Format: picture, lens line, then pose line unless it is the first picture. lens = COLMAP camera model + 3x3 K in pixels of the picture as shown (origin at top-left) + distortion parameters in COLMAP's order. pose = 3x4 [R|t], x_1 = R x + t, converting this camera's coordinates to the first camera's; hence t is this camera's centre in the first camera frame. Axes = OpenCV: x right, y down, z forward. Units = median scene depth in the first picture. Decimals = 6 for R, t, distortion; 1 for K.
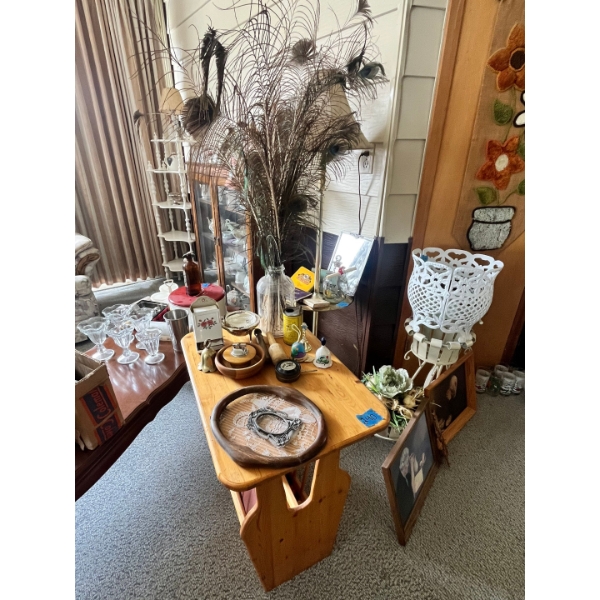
lens RADIAL K [[317.8, 0, 300.0], [0, 317.8, 300.0], [0, 0, 1]] dist [-0.001497, -0.001241]
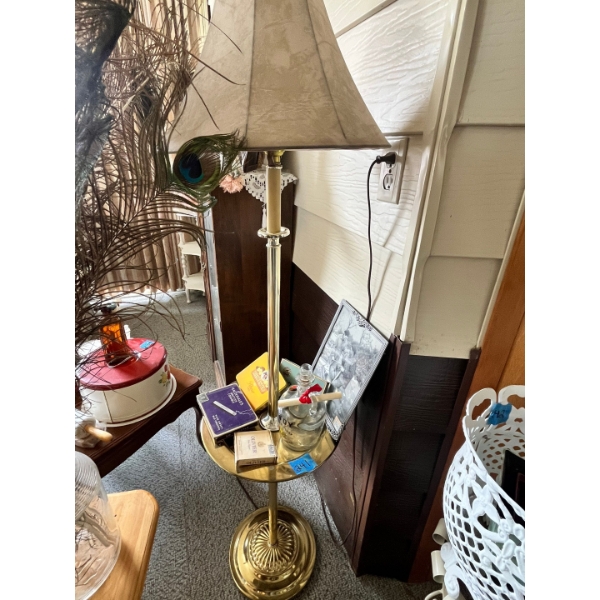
lens RADIAL K [[317.8, 0, 300.0], [0, 317.8, 300.0], [0, 0, 1]] dist [-0.001497, -0.001241]
pose [[0.961124, 0.132200, -0.242411, 0.216571], [-0.130831, 0.991165, 0.021812, -0.249392], [0.243153, 0.010751, 0.969928, 0.521939]]
